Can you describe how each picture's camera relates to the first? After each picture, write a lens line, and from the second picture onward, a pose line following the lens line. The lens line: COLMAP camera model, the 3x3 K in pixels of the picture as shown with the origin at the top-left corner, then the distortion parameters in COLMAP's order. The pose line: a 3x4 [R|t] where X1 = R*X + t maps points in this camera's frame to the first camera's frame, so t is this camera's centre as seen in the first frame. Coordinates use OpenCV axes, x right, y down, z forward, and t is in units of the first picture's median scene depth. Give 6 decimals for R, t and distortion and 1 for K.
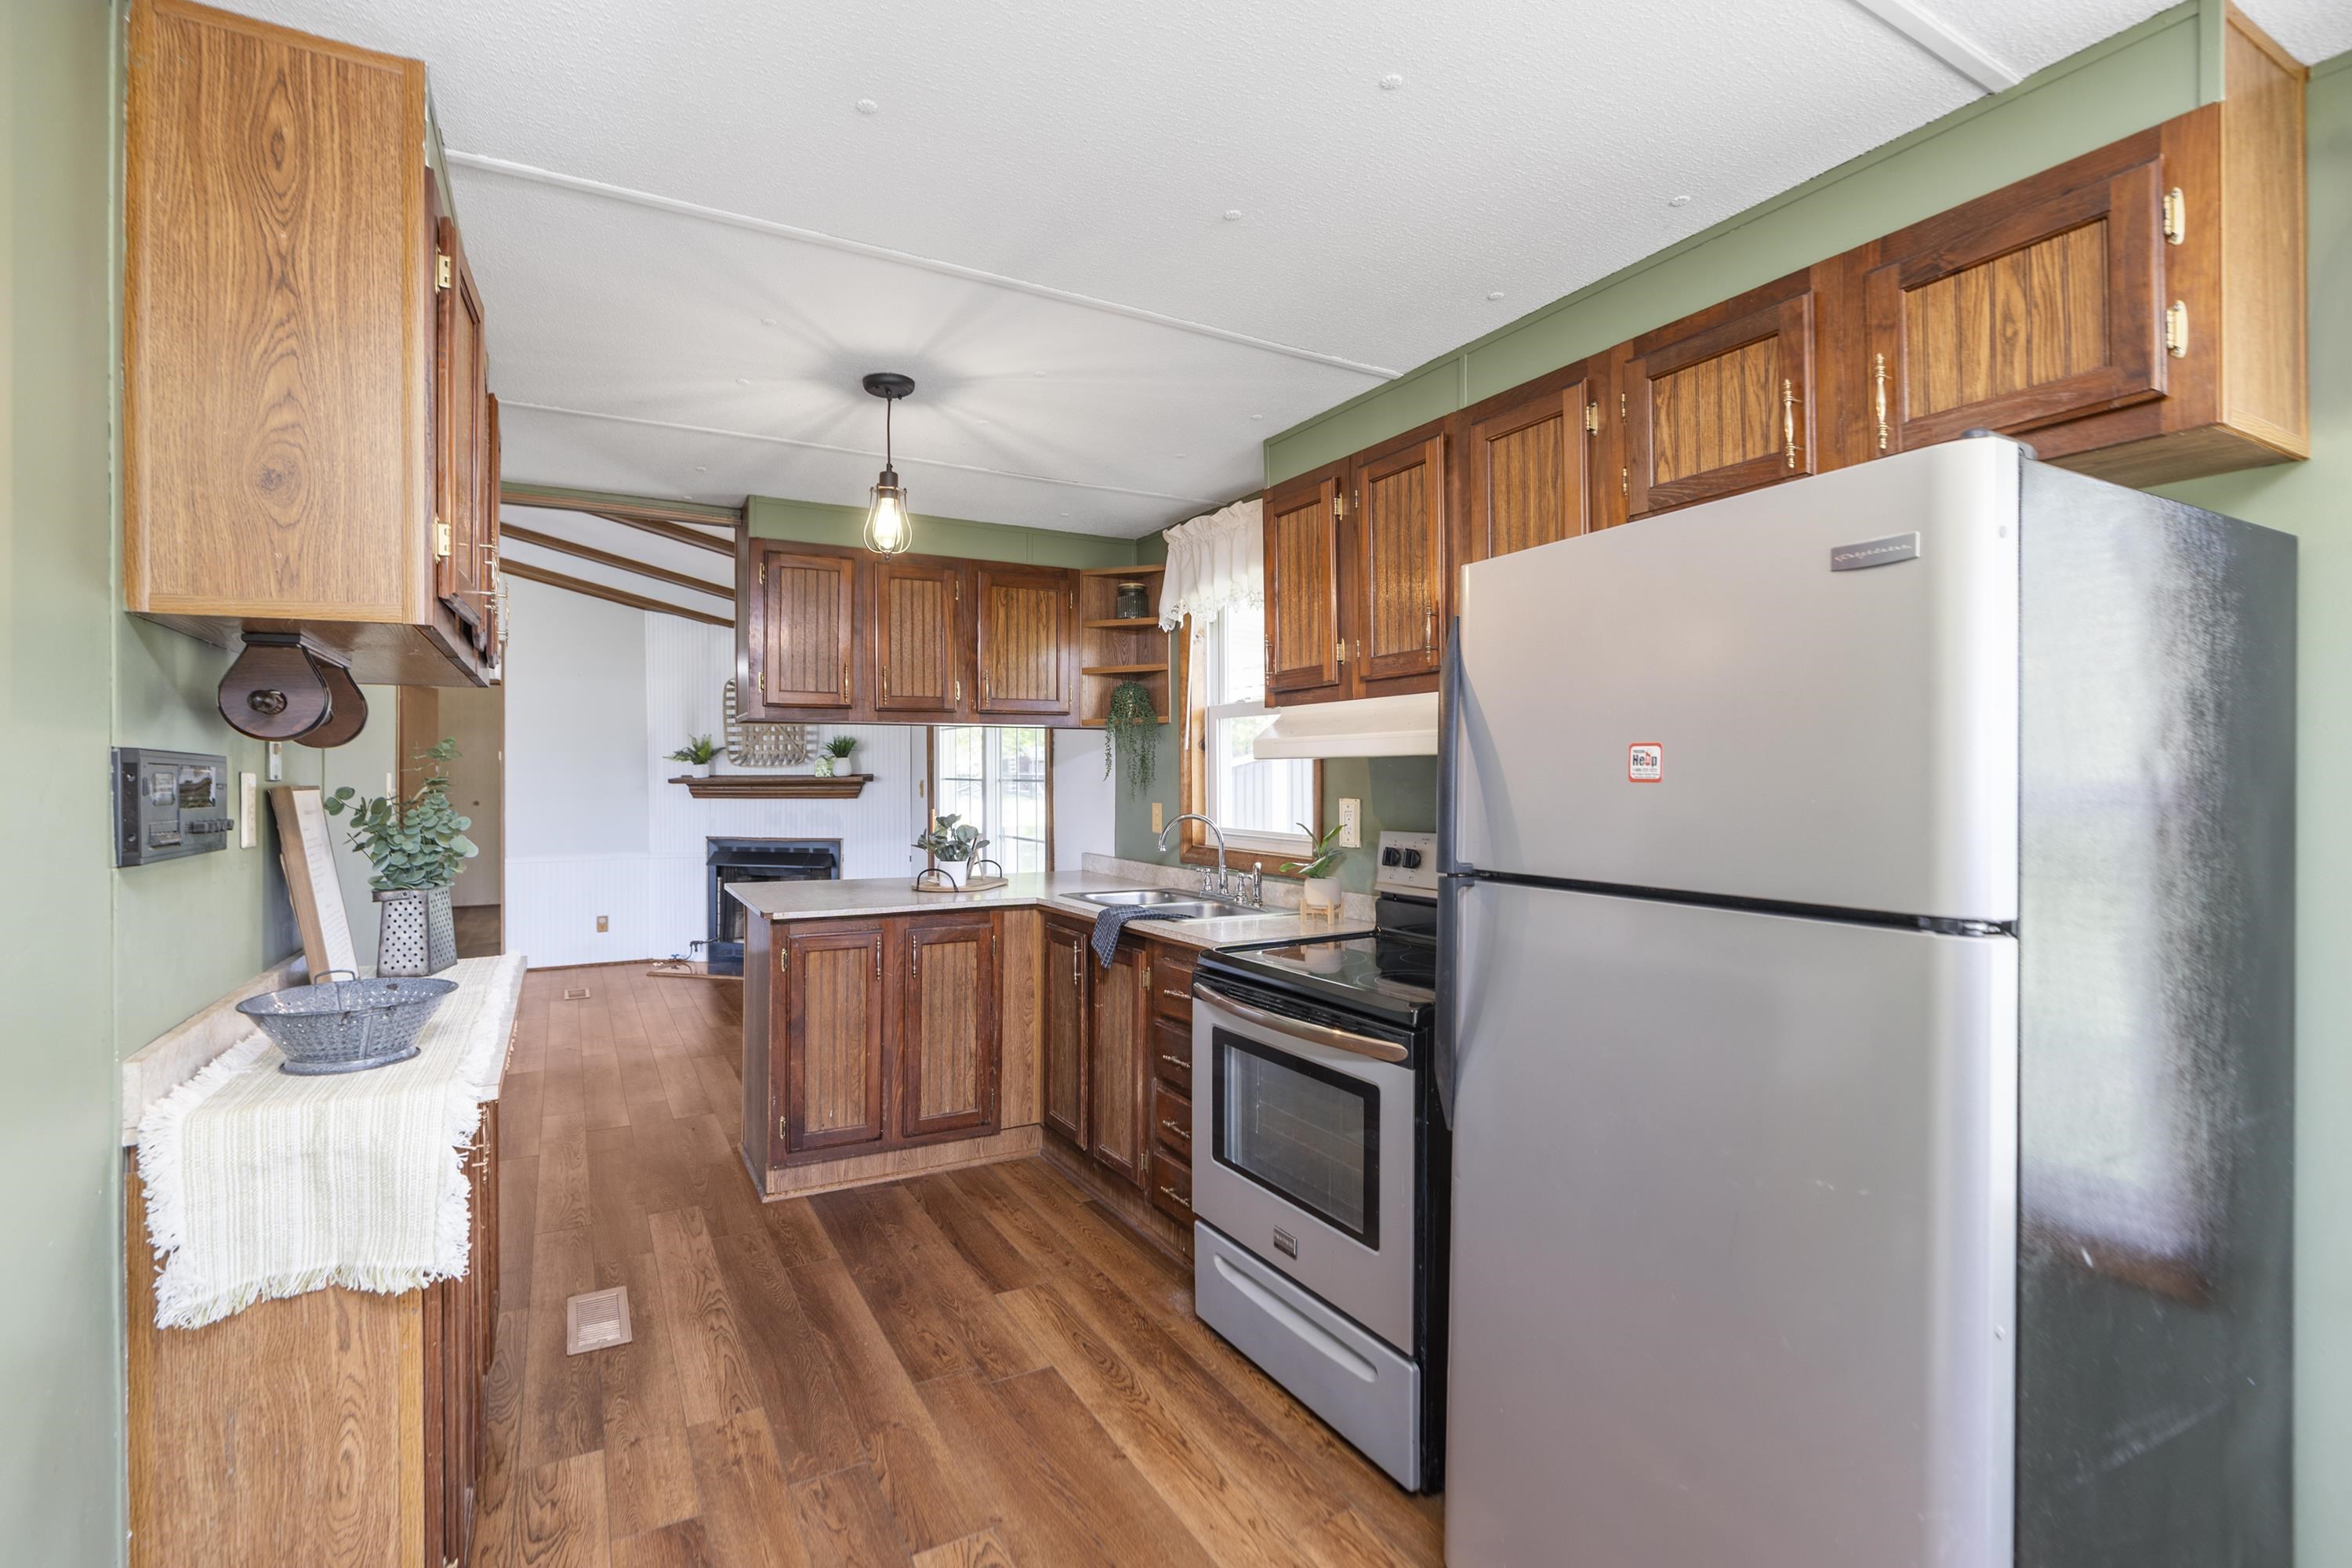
lens RADIAL K [[1078.2, 0, 1129.5], [0, 1078.2, 780.2], [0, 0, 1]] dist [-0.001870, 0.002292]
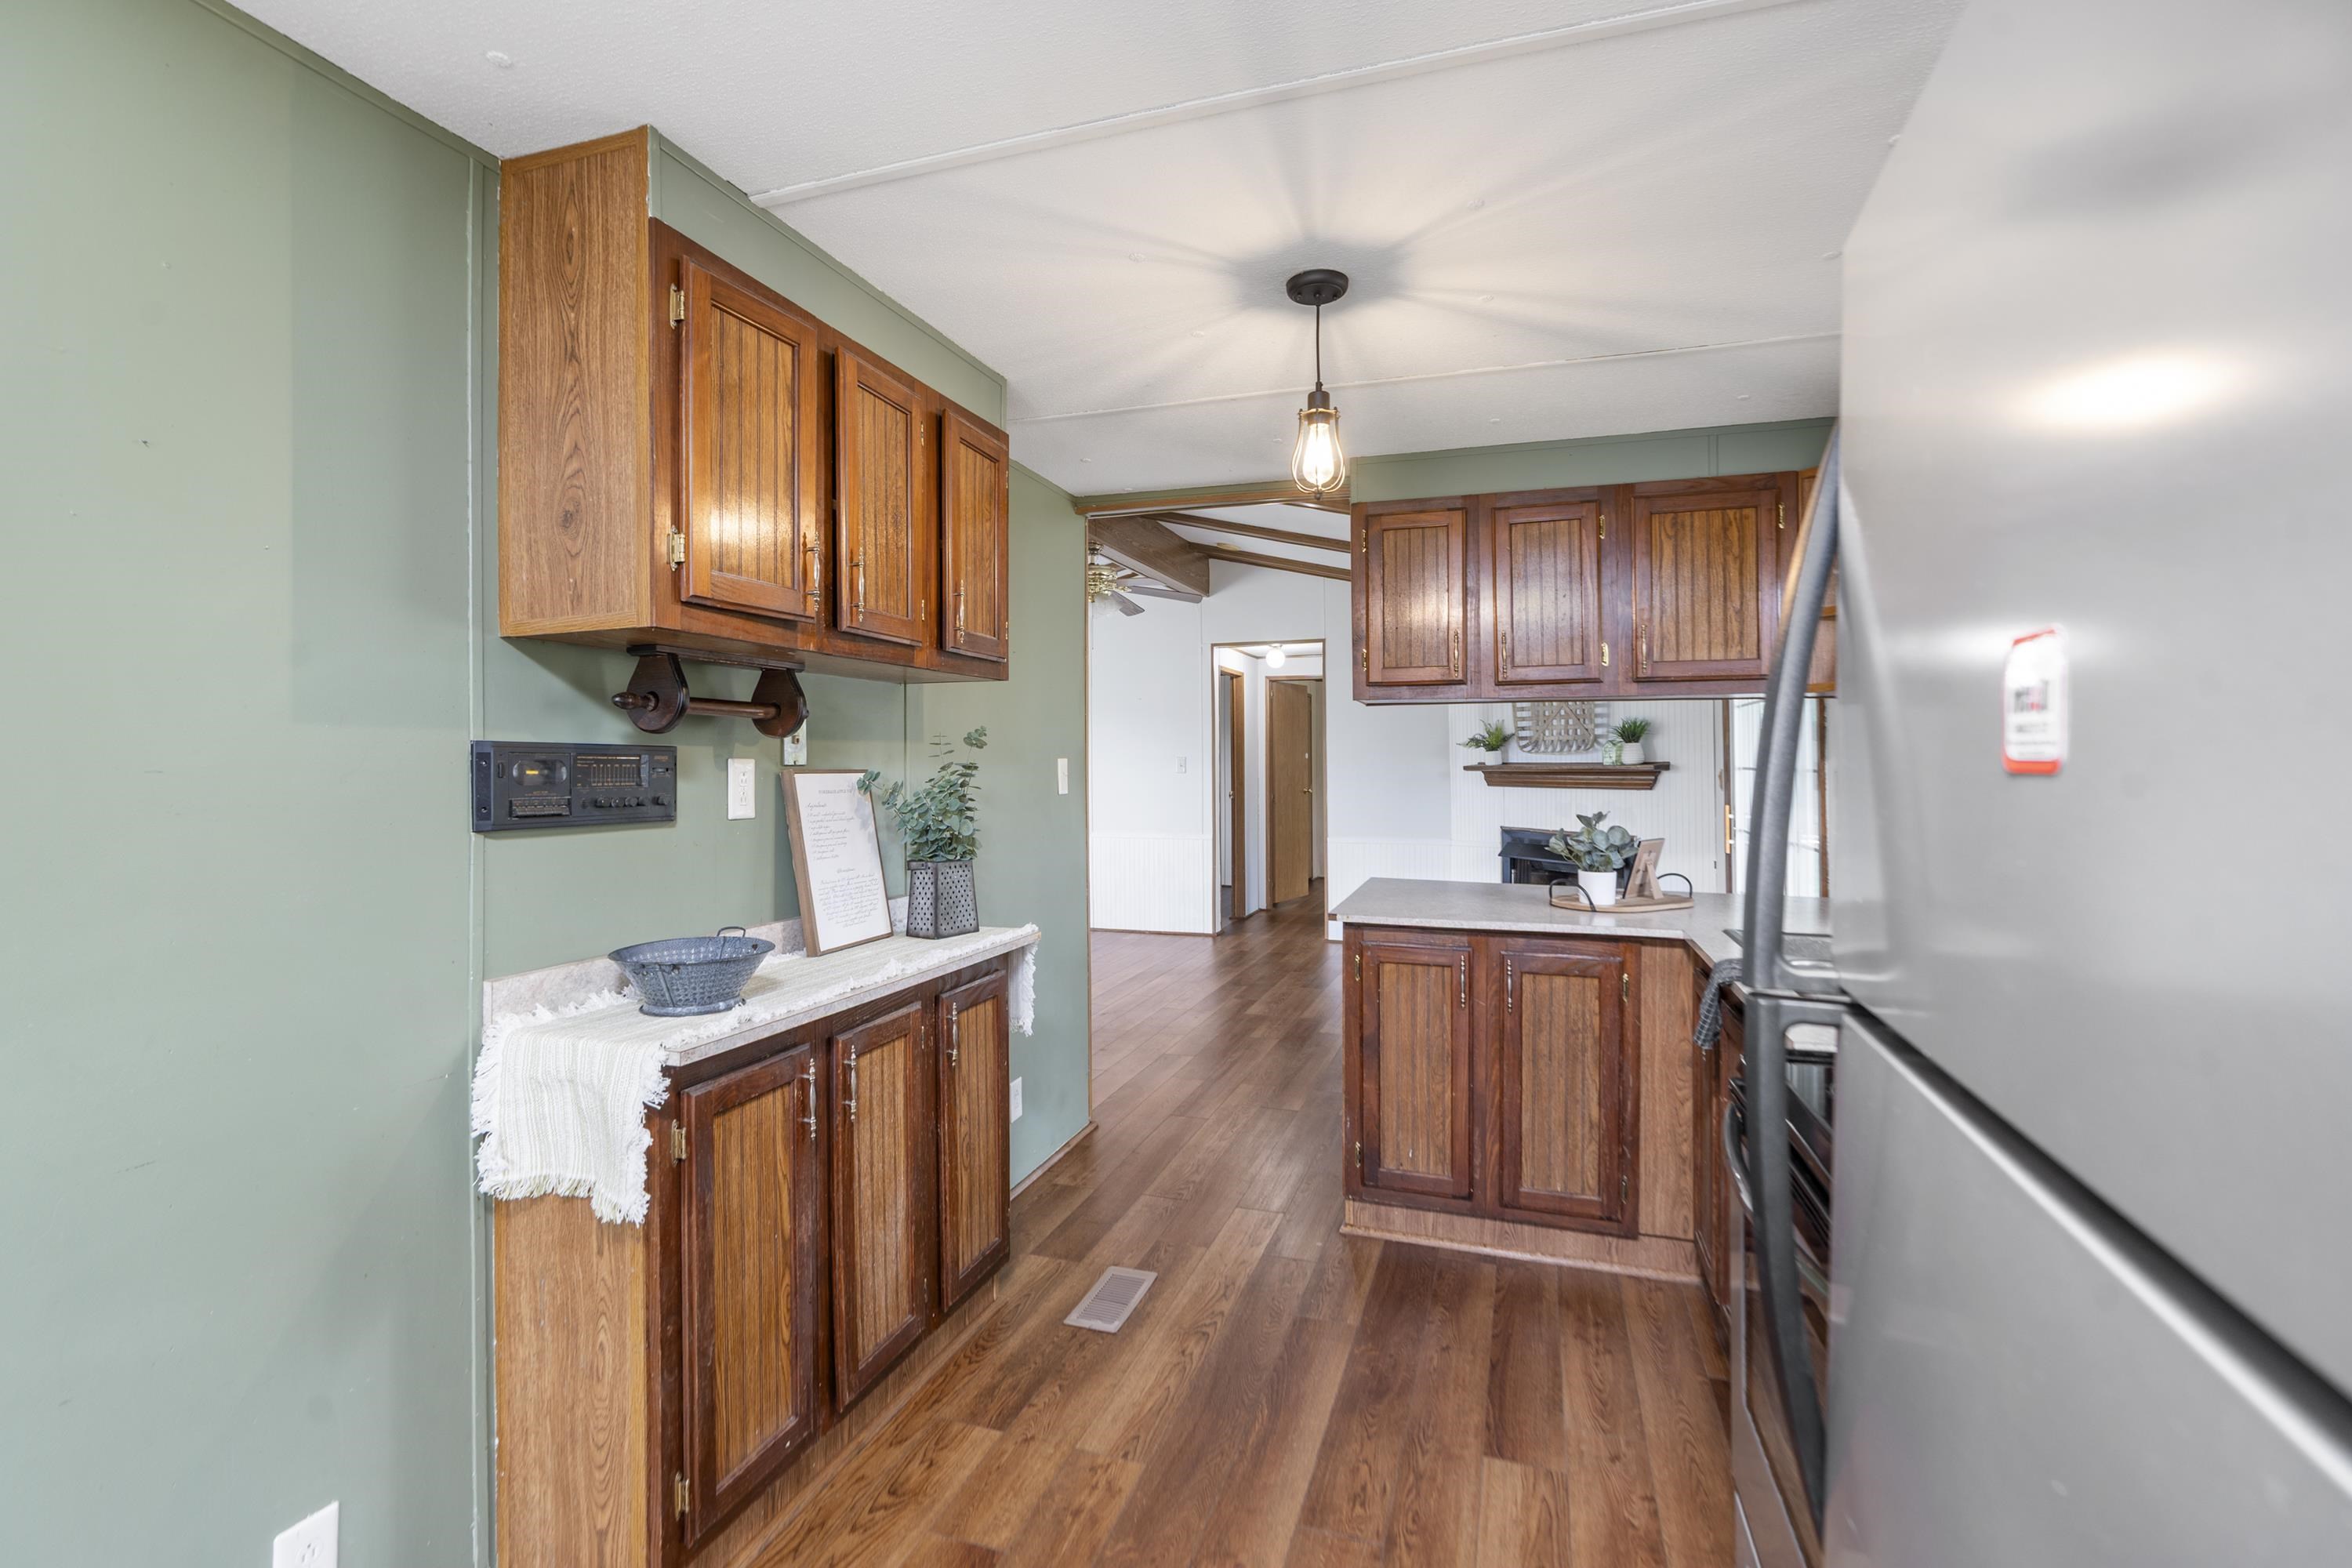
lens RADIAL K [[1078.2, 0, 1159.1], [0, 1078.2, 759.7], [0, 0, 1]] dist [-0.001870, 0.002292]
pose [[0.682858, -0.002342, -0.730548, 0.225734], [-0.003198, 0.999976, -0.006195, -0.000613], [0.730544, 0.006567, 0.682834, 0.270242]]
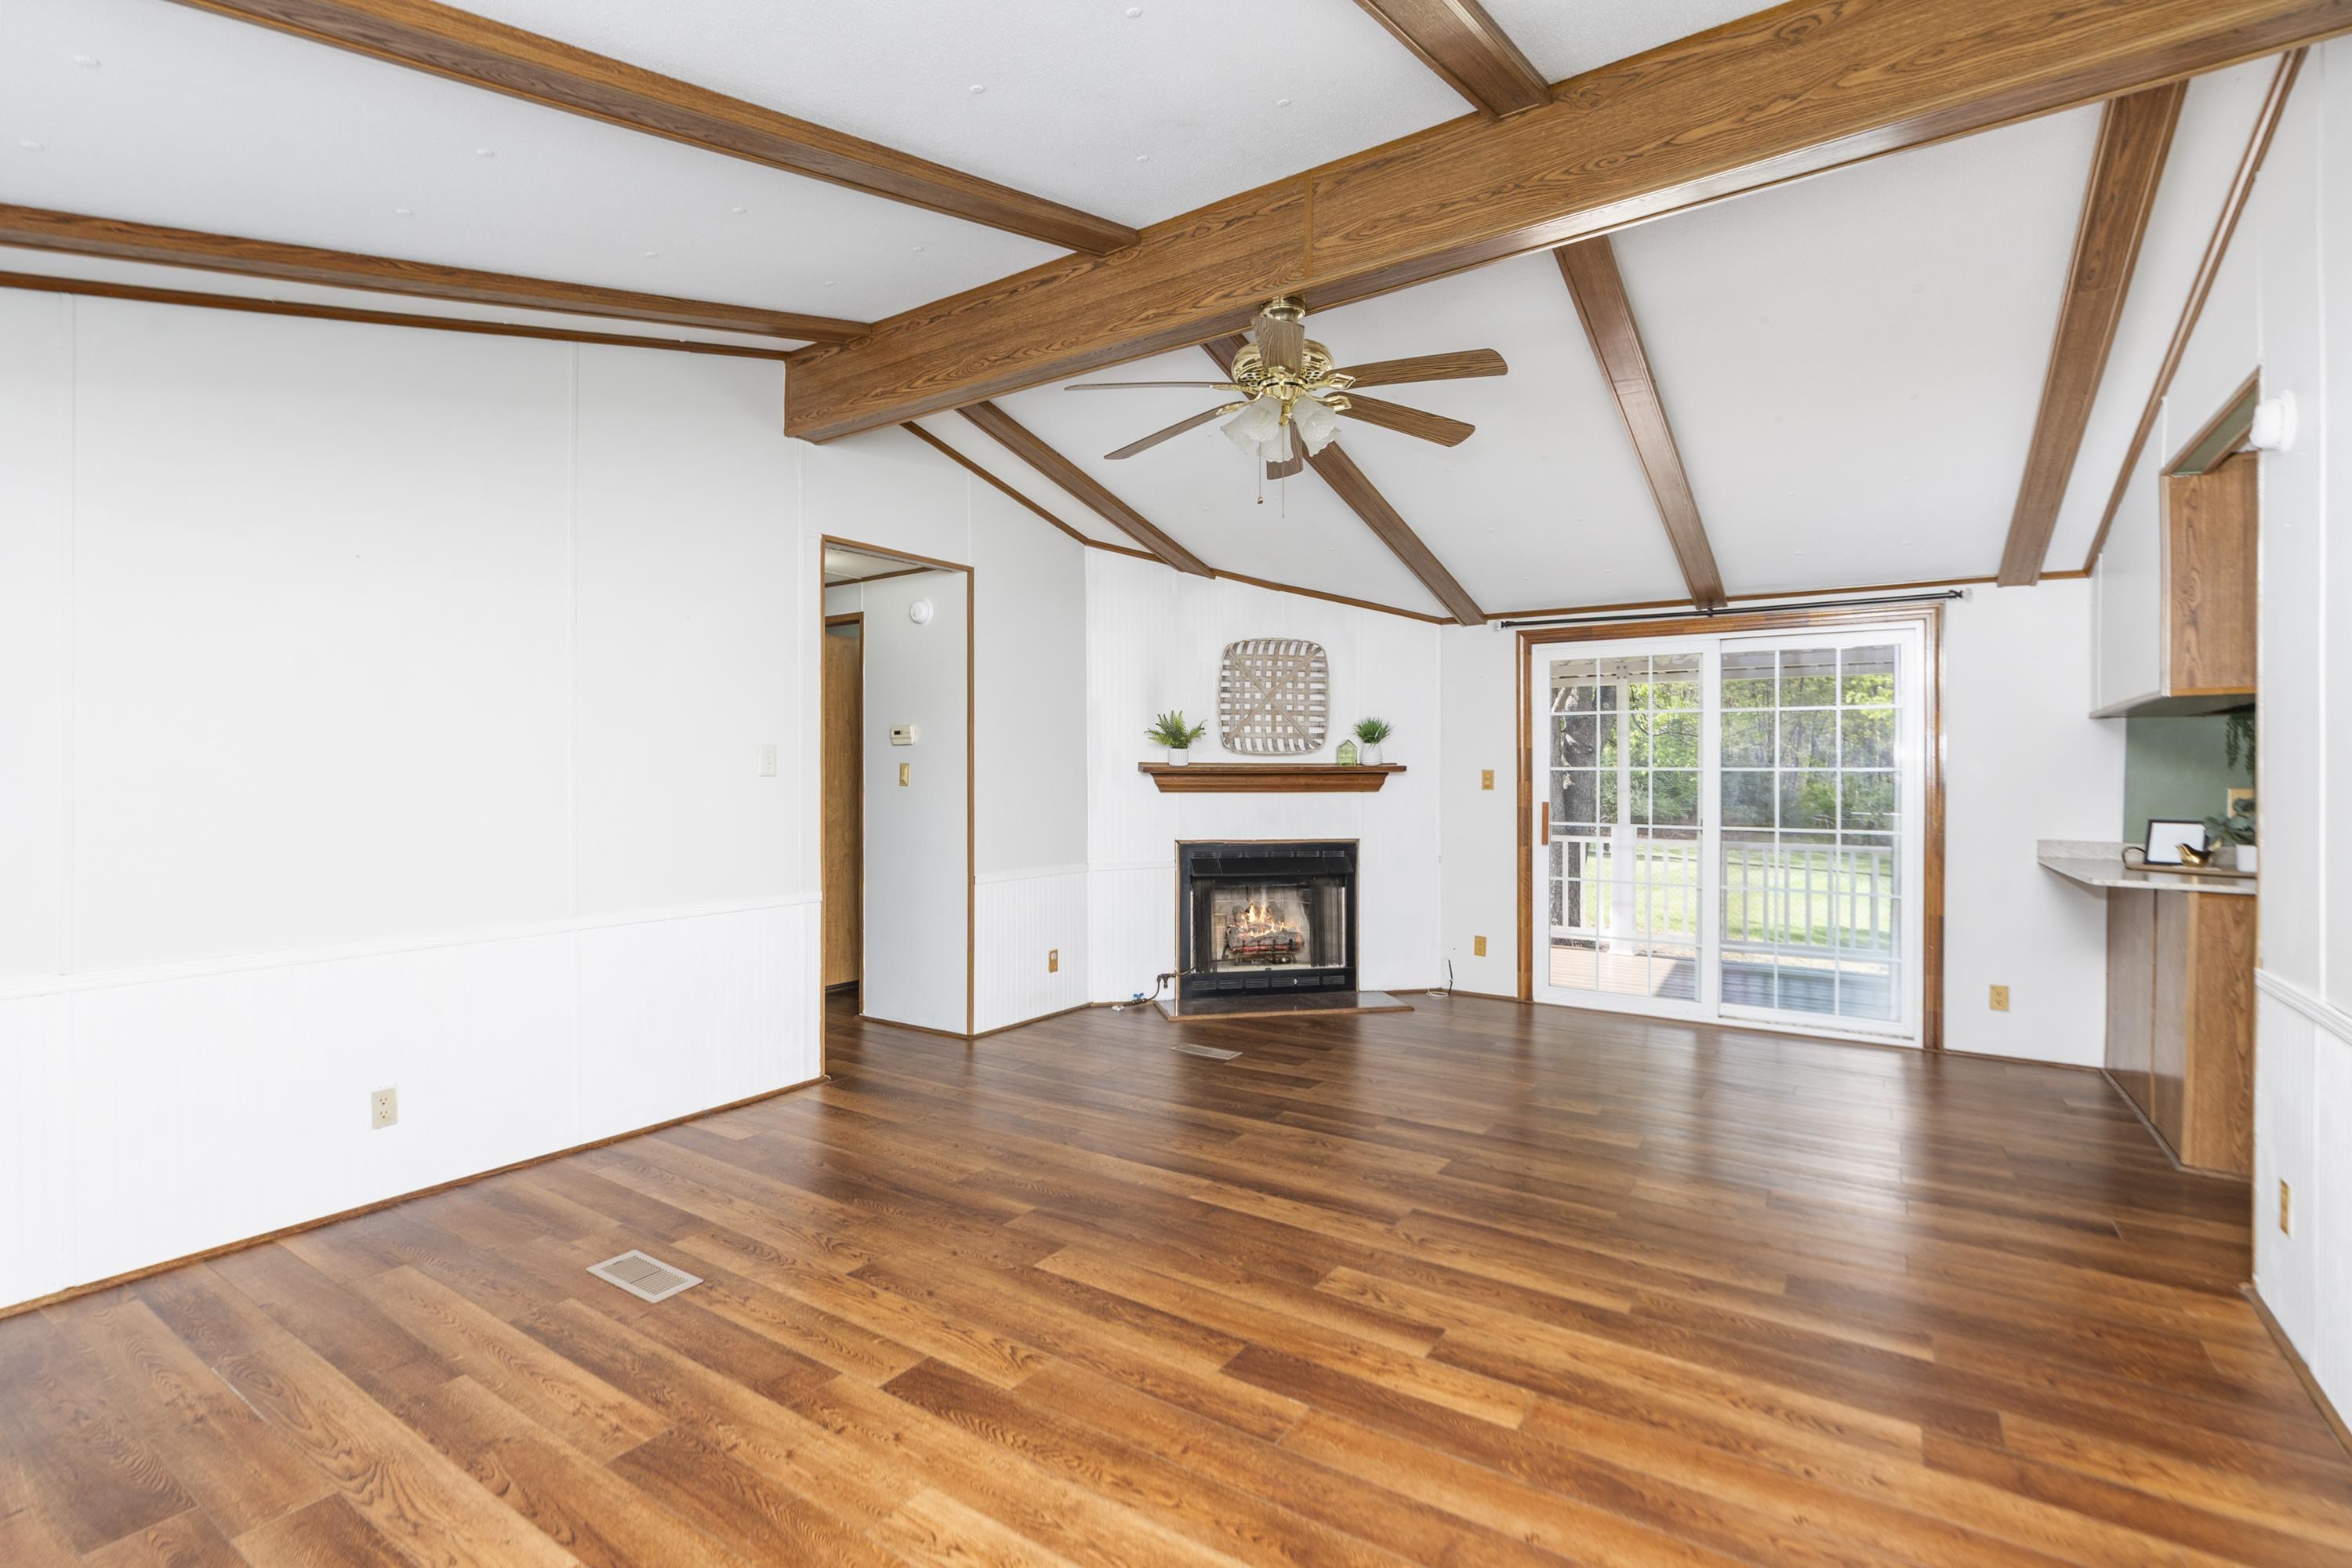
lens RADIAL K [[1078.2, 0, 1154.7], [0, 1078.2, 777.7], [0, 0, 1]] dist [-0.001870, 0.002292]
pose [[0.886927, 0.002030, 0.461905, -1.708479], [0.000161, 0.999989, -0.004704, 0.021686], [-0.461910, 0.004246, 0.886917, 0.680018]]
